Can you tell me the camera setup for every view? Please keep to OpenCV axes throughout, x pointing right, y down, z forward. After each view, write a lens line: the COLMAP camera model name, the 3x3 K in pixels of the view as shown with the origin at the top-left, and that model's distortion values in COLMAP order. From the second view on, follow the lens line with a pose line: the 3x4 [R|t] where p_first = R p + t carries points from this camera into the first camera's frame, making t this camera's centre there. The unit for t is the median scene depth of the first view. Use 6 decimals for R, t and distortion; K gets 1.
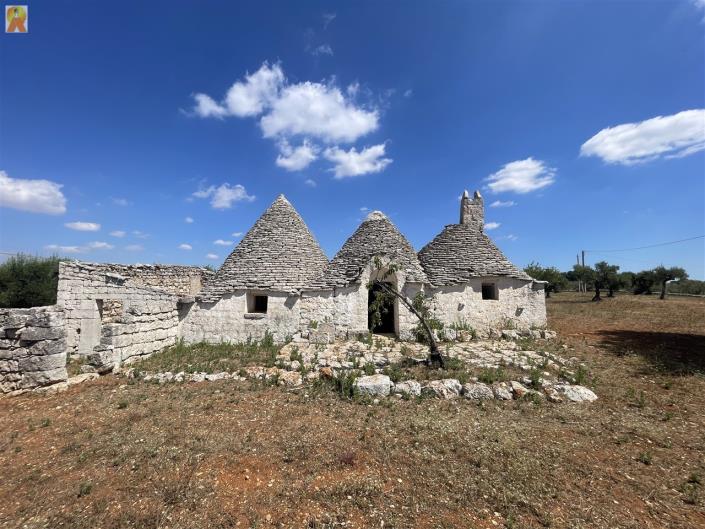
lens RADIAL K [[285.6, 0, 351.7], [0, 285.6, 264.1], [0, 0, 1]] dist [-0.000352, -0.000080]
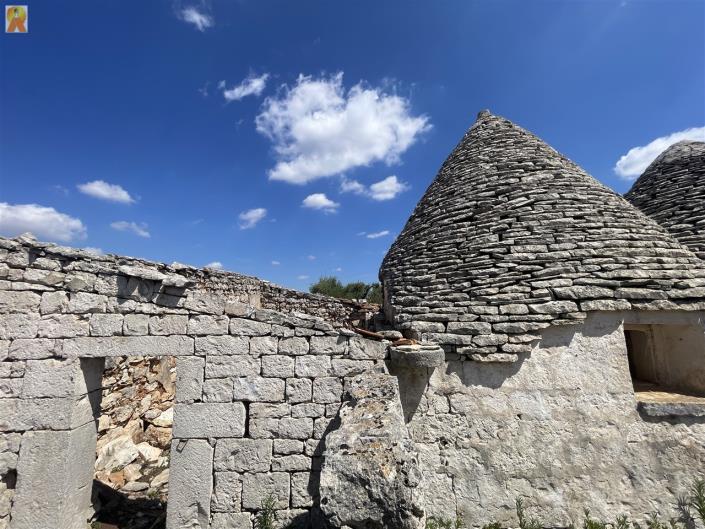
lens RADIAL K [[285.6, 0, 351.7], [0, 285.6, 264.1], [0, 0, 1]] dist [-0.000352, -0.000080]
pose [[0.999631, -0.019981, 0.018379, -0.643089], [0.021276, 0.997088, -0.073229, 0.057999], [-0.016863, 0.073593, 0.997146, 0.719673]]
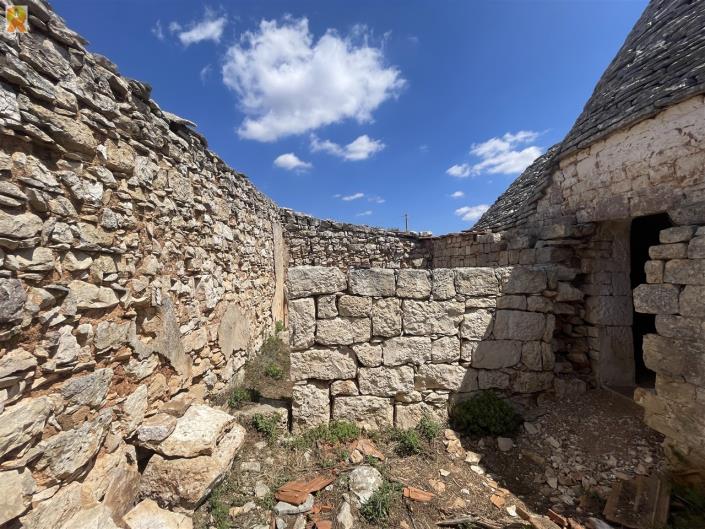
lens RADIAL K [[285.6, 0, 351.7], [0, 285.6, 264.1], [0, 0, 1]] dist [-0.000352, -0.000080]
pose [[0.994738, -0.043272, 0.092863, -0.871115], [0.038060, 0.997638, 0.057175, 0.153424], [-0.095118, -0.053340, 0.994036, 1.044837]]
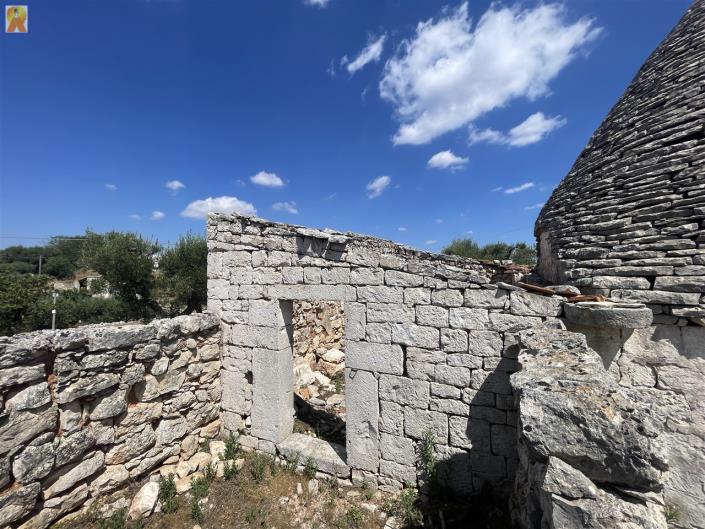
lens RADIAL K [[285.2, 0, 351.4], [0, 285.2, 264.1], [0, 0, 1]] dist [-0.002339, -0.000247]
pose [[0.909694, -0.029924, -0.414200, -0.665677], [0.047354, 0.998369, 0.031875, 0.070424], [0.412571, -0.048611, 0.909627, 0.713463]]
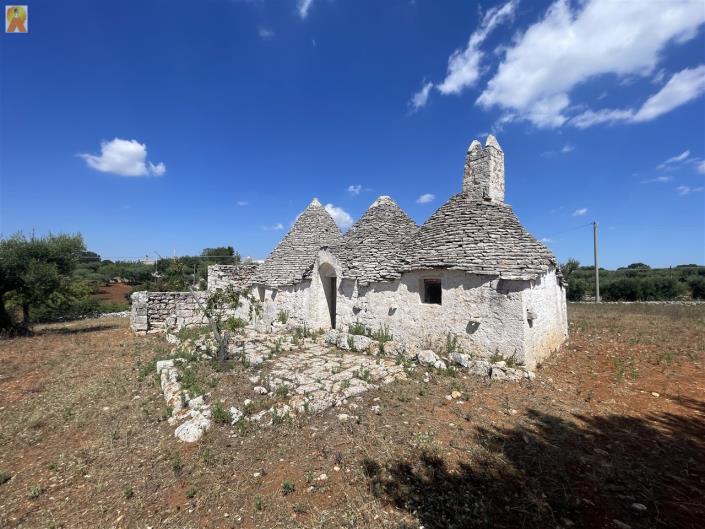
lens RADIAL K [[285.4, 0, 354.6], [0, 285.4, 264.2], [0, 0, 1]] dist [-0.000781, -0.000239]
pose [[0.717563, -0.031360, -0.695787, 0.833059], [0.053833, 0.998495, 0.010514, 0.013143], [0.694410, -0.045001, 0.718171, 0.391134]]
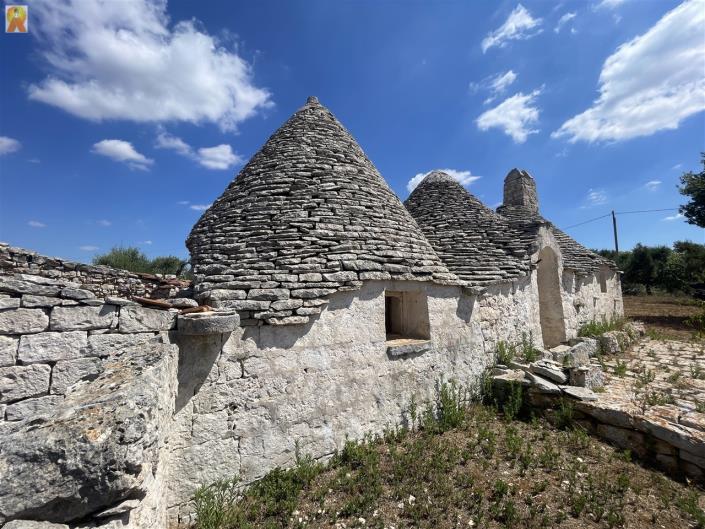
lens RADIAL K [[285.6, 0, 351.7], [0, 285.6, 264.1], [0, 0, 1]] dist [-0.000352, -0.000080]
pose [[0.828410, 0.031420, 0.559240, -0.616425], [-0.029205, 0.999490, -0.012893, 0.073843], [-0.559360, -0.005651, 0.828905, 0.716257]]
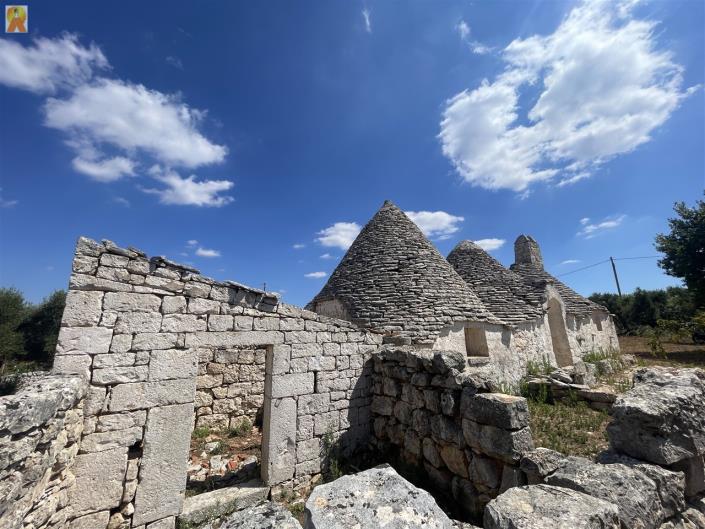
lens RADIAL K [[283.9, 0, 352.7], [0, 283.9, 265.8], [0, 0, 1]] dist [0.000852, -0.000120]
pose [[0.836200, 0.105981, 0.538087, -0.961034], [-0.025714, 0.987648, -0.154566, 0.070790], [-0.547822, 0.115411, 0.828596, 0.576628]]
